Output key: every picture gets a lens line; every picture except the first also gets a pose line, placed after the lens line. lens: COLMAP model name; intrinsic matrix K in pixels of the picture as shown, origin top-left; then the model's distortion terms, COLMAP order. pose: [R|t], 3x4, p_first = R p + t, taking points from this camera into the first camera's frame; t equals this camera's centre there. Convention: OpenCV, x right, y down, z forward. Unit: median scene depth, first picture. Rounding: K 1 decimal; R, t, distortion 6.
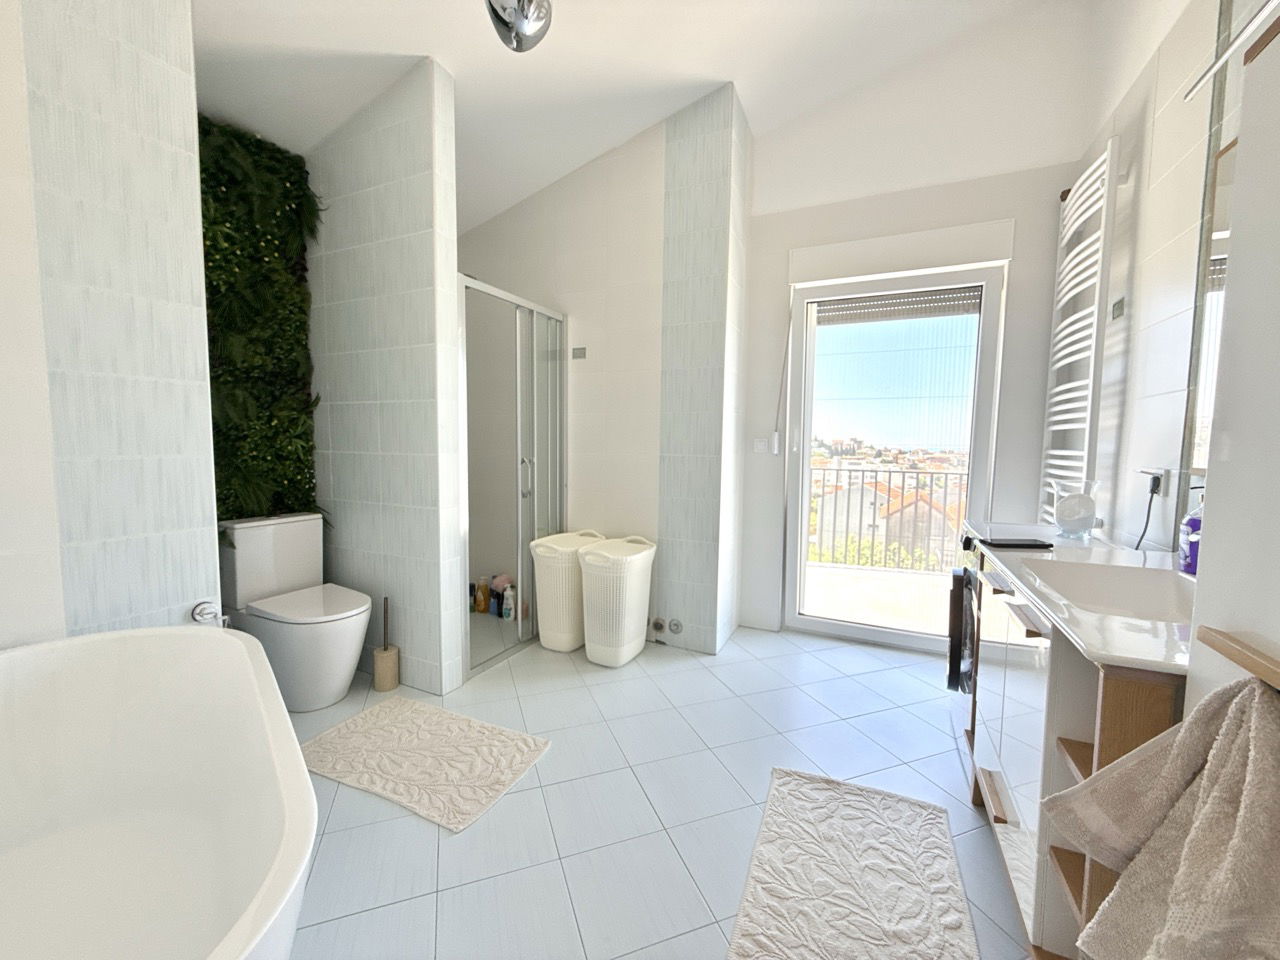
lens RADIAL K [[512.7, 0, 641.7], [0, 512.7, 484.2], [0, 0, 1]] dist [-0.001447, 0.000356]
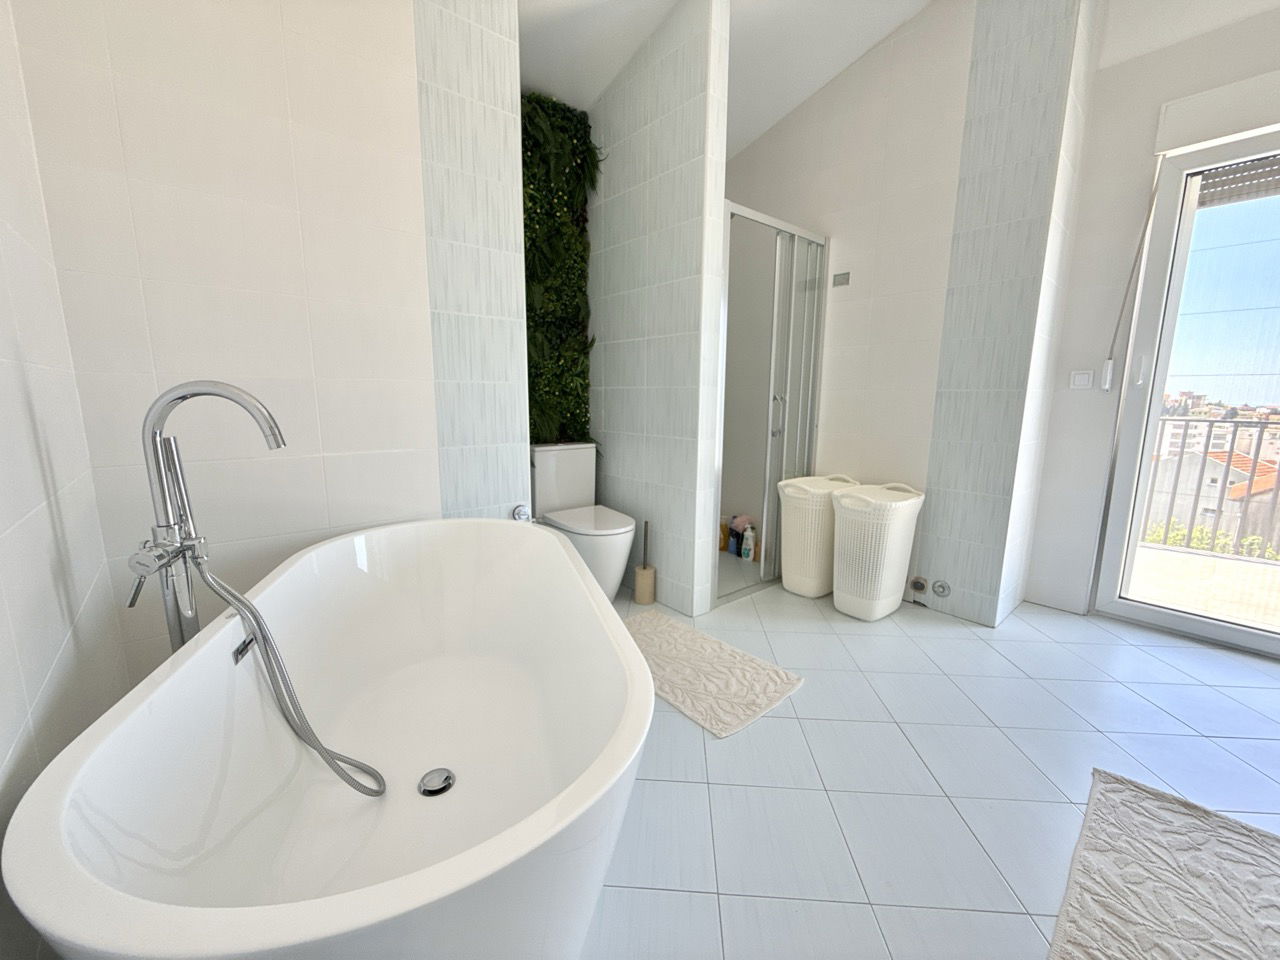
lens RADIAL K [[512.7, 0, 641.7], [0, 512.7, 484.2], [0, 0, 1]] dist [-0.001447, 0.000356]
pose [[0.913134, 0.063195, -0.402732, -0.071236], [-0.029546, 0.995573, 0.089228, 0.043542], [0.406588, -0.069578, 0.910958, 0.007259]]
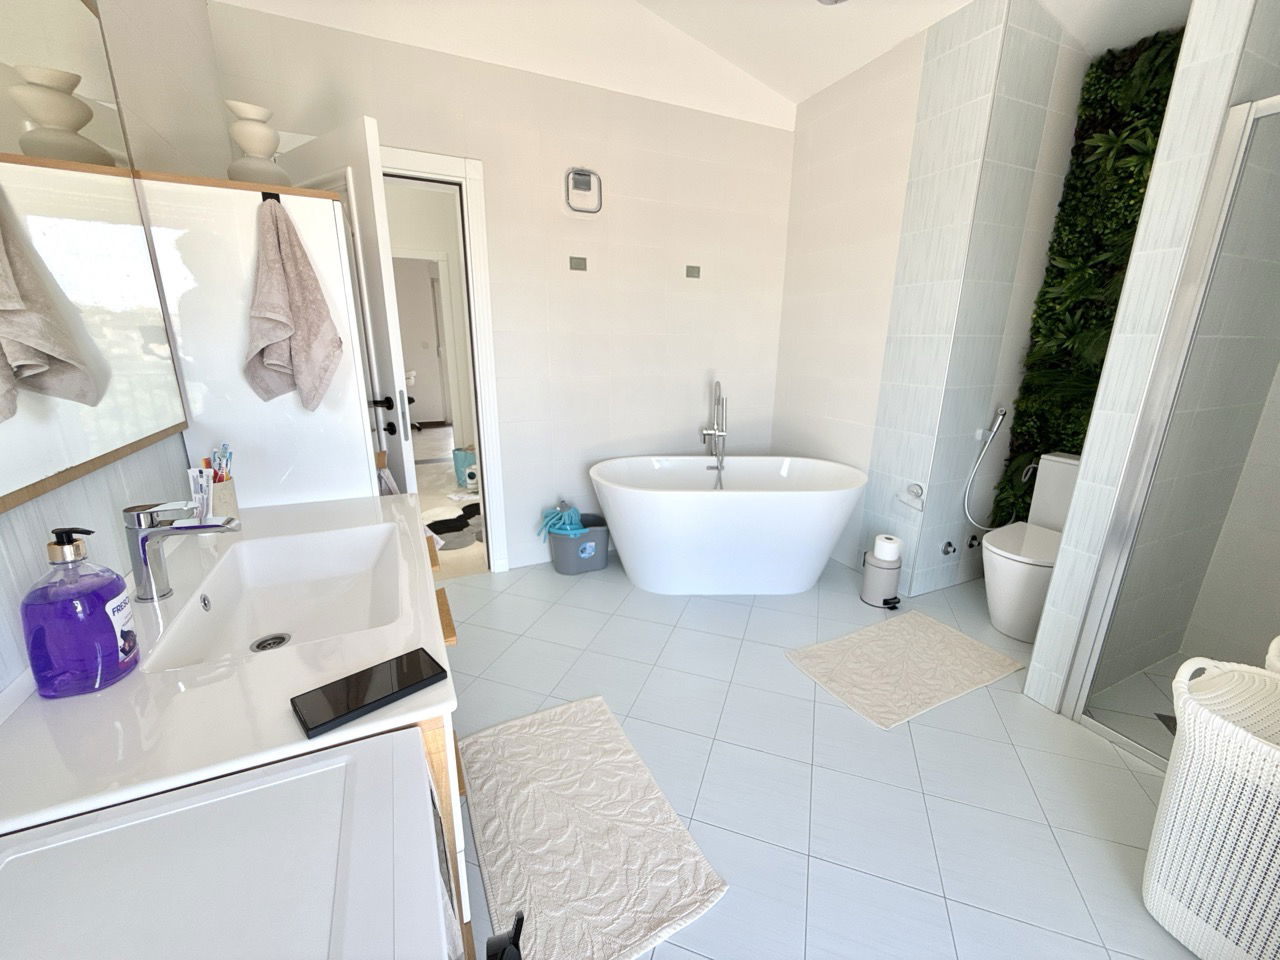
lens RADIAL K [[512.7, 0, 641.7], [0, 512.7, 484.2], [0, 0, 1]] dist [-0.001447, 0.000356]
pose [[-0.649703, 0.187260, -0.736763, 0.546955], [-0.052365, 0.955858, 0.289124, -0.114800], [0.758383, 0.226425, -0.611218, 0.896517]]
